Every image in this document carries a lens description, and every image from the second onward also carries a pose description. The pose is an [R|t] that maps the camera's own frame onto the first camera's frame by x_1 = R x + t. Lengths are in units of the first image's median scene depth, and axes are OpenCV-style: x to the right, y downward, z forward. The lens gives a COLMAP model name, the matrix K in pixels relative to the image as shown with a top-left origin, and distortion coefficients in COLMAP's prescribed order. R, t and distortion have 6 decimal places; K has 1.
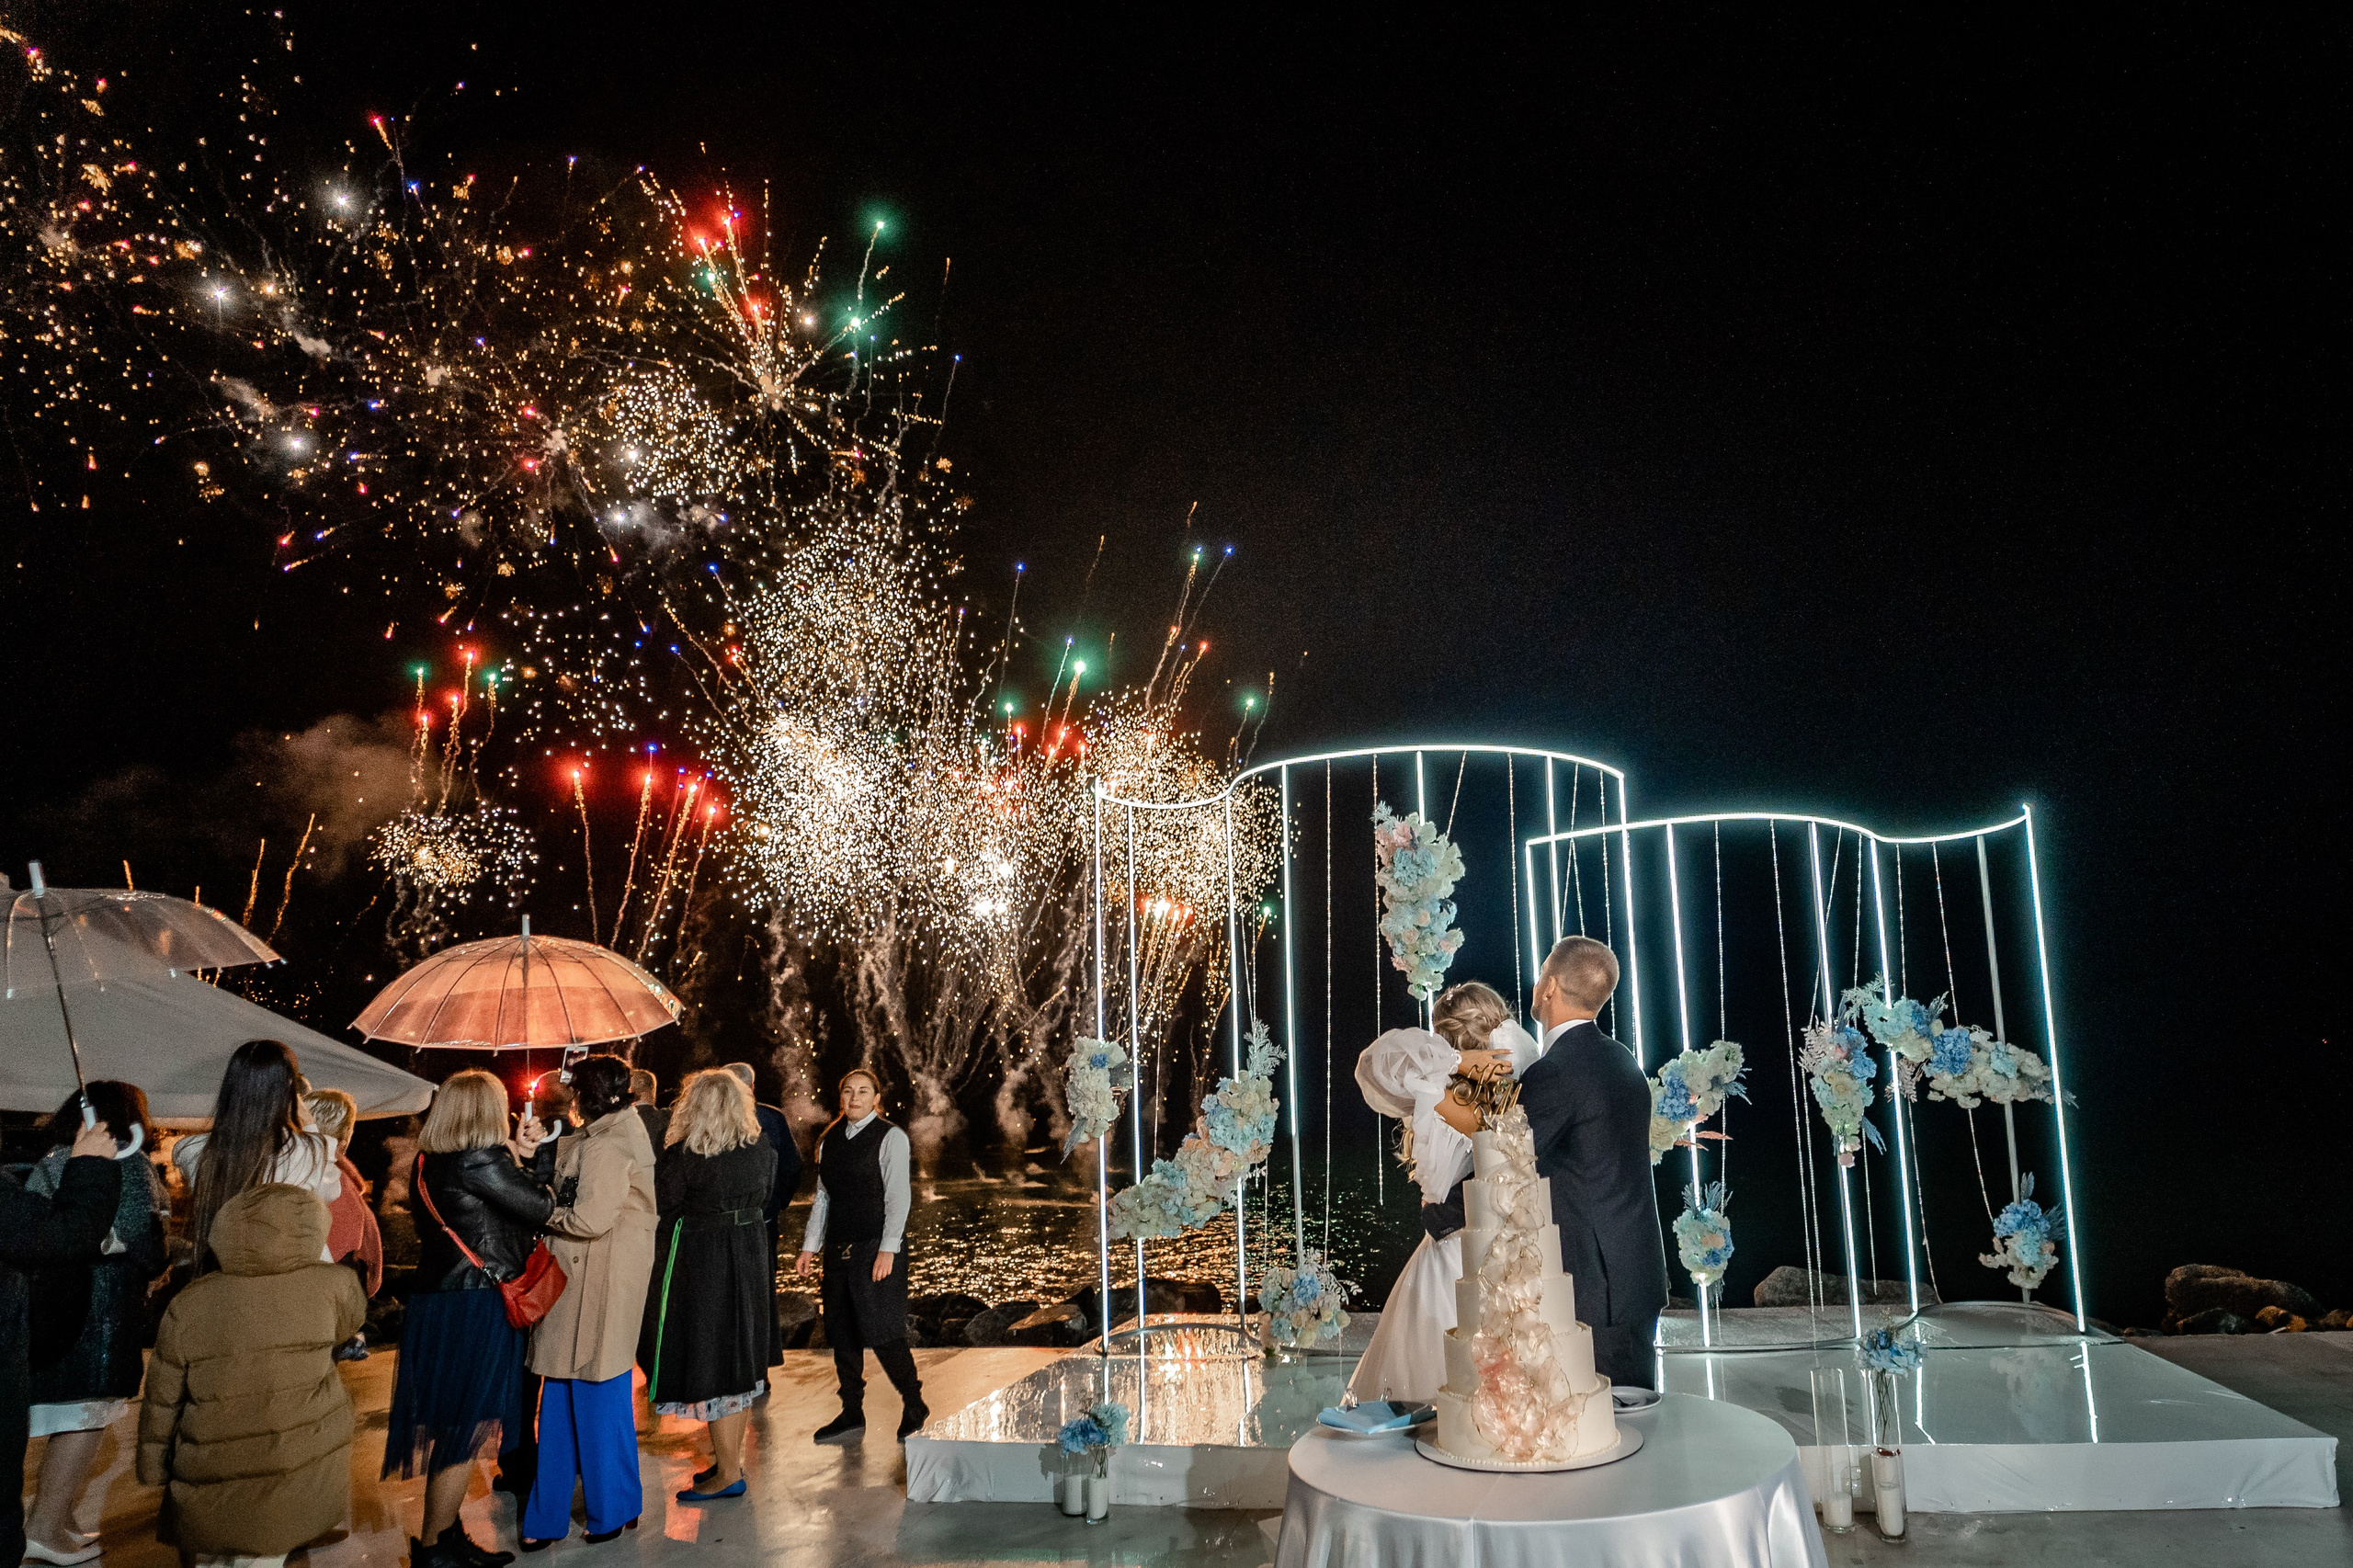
lens RADIAL K [[982.9, 0, 1176.5], [0, 982.9, 784.0], [0, 0, 1]] dist [-0.002574, -0.000379]
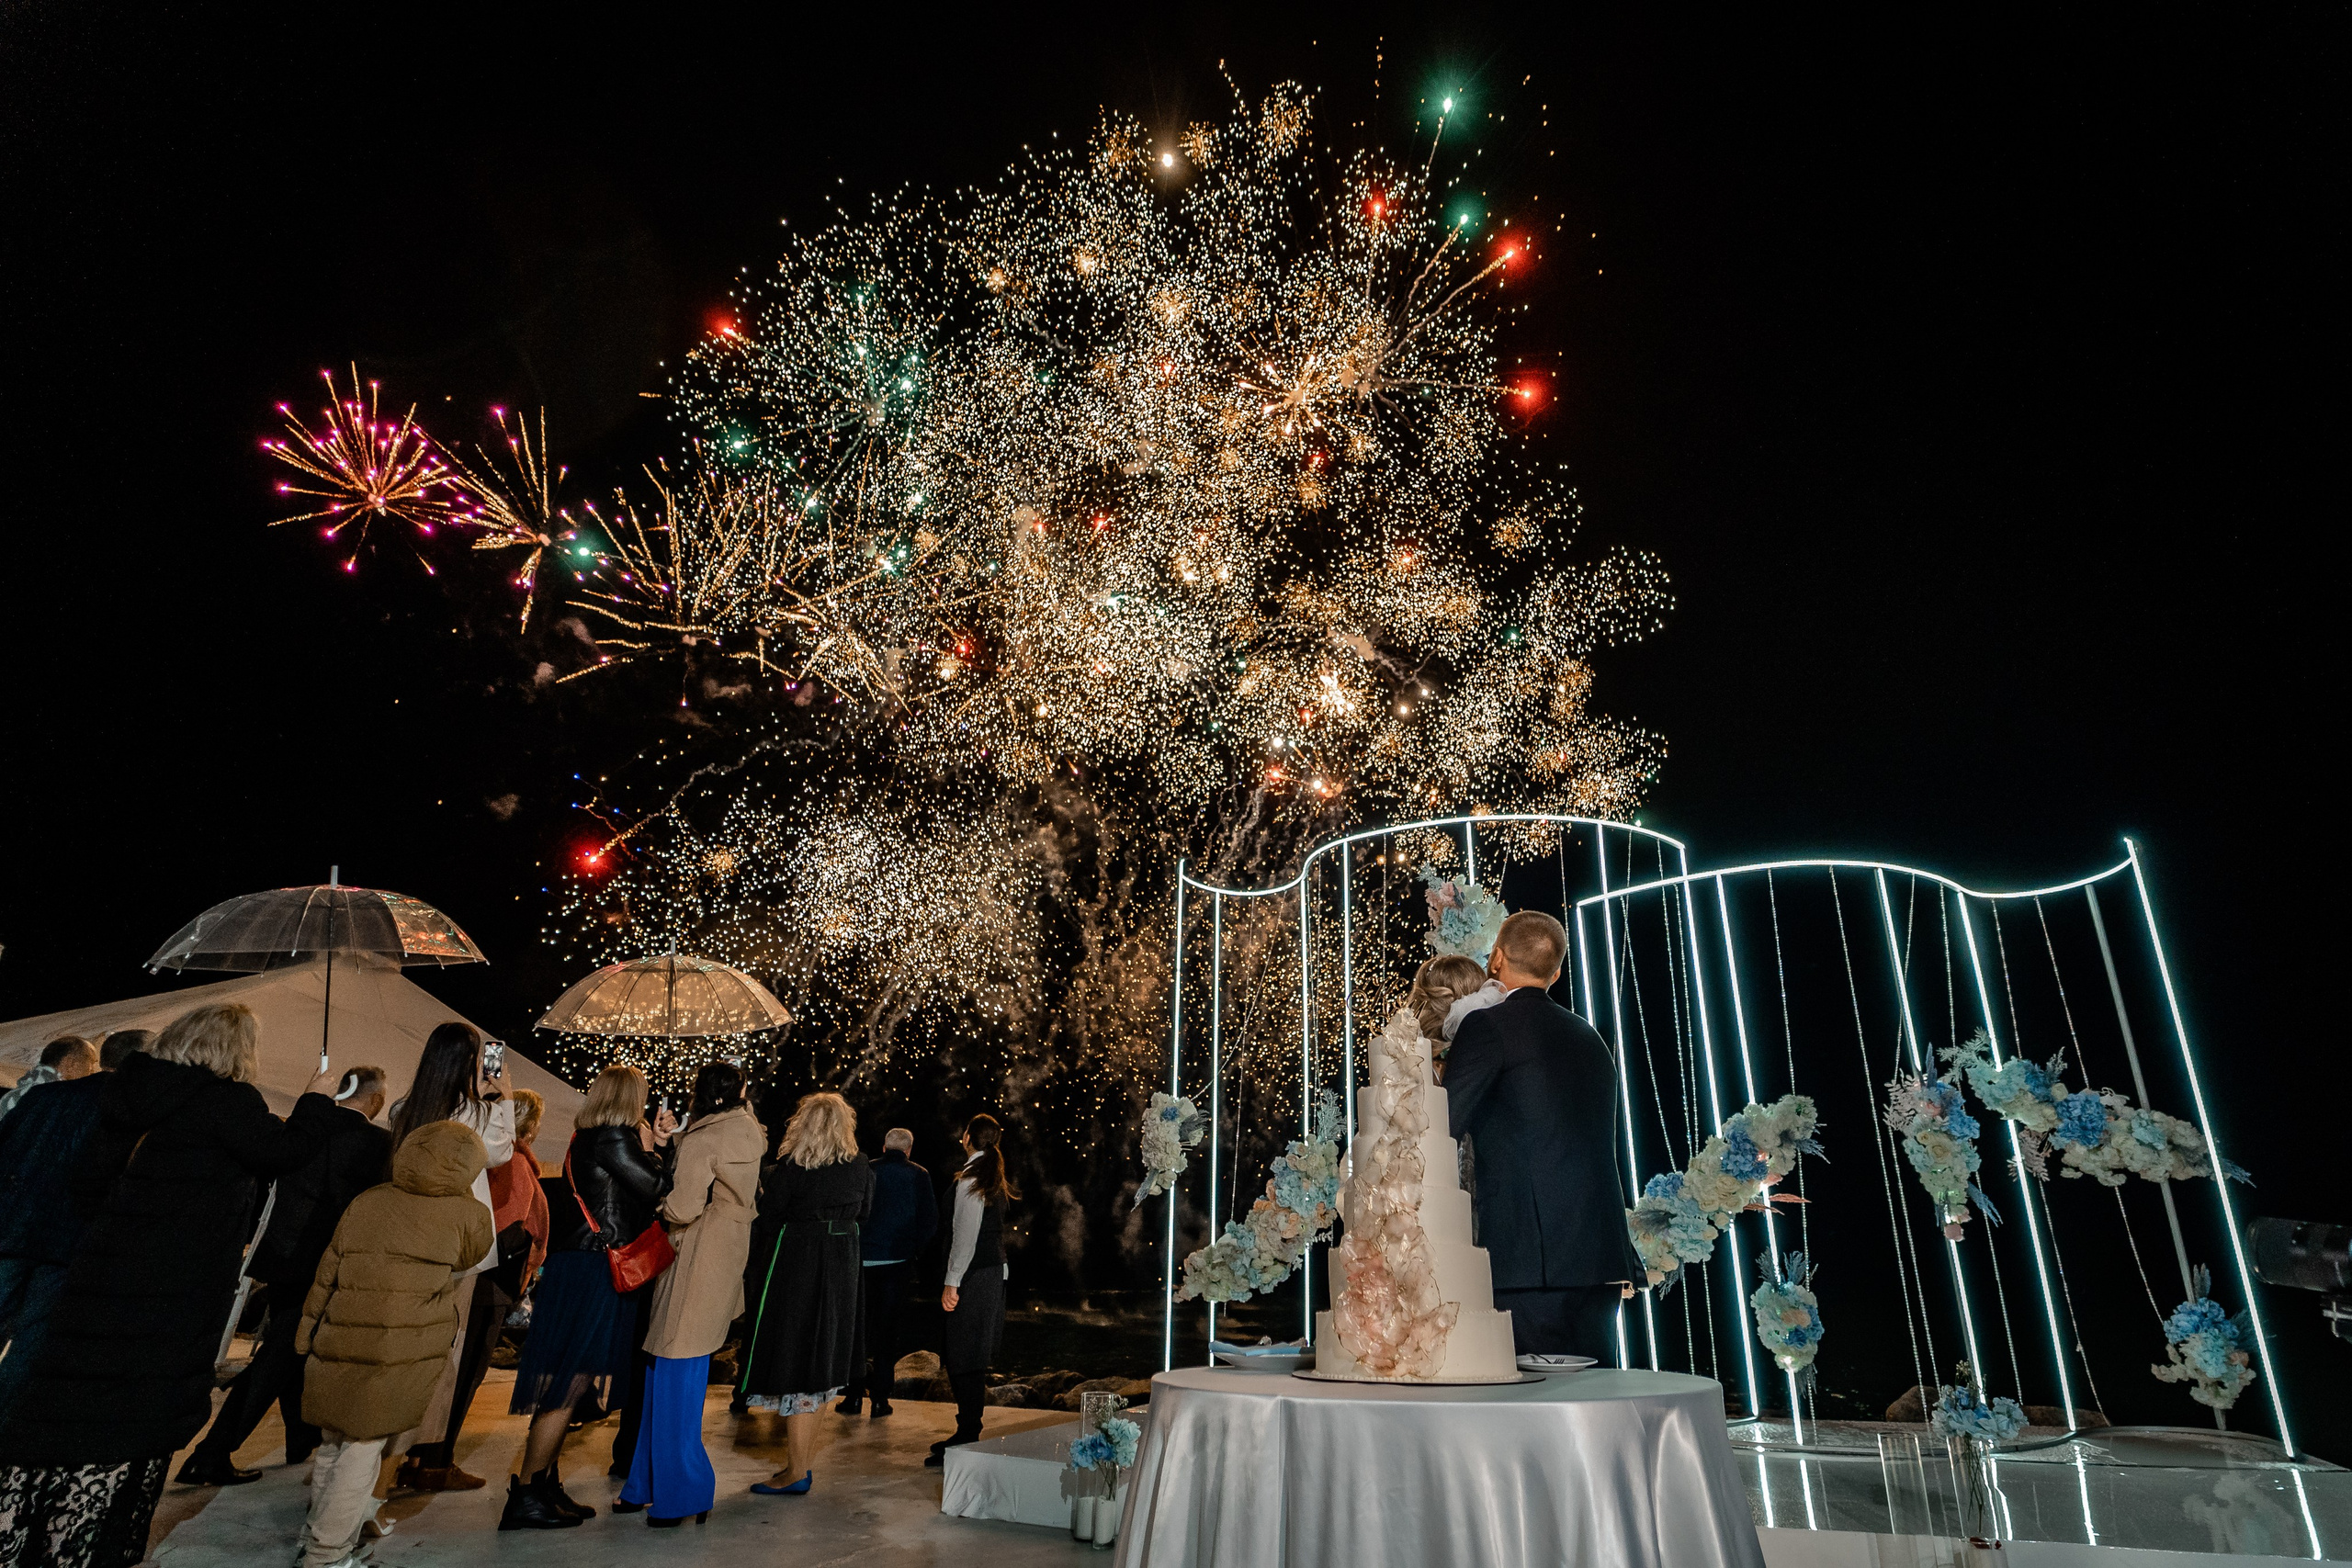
lens RADIAL K [[855.5, 0, 1177.8], [0, 855.5, 808.9], [0, 0, 1]] dist [0.001606, -0.003499]
pose [[0.982662, -0.020761, -0.184239, 0.136396], [-0.009358, 0.986890, -0.161120, 0.130575], [0.185168, 0.160051, 0.969586, 0.054482]]
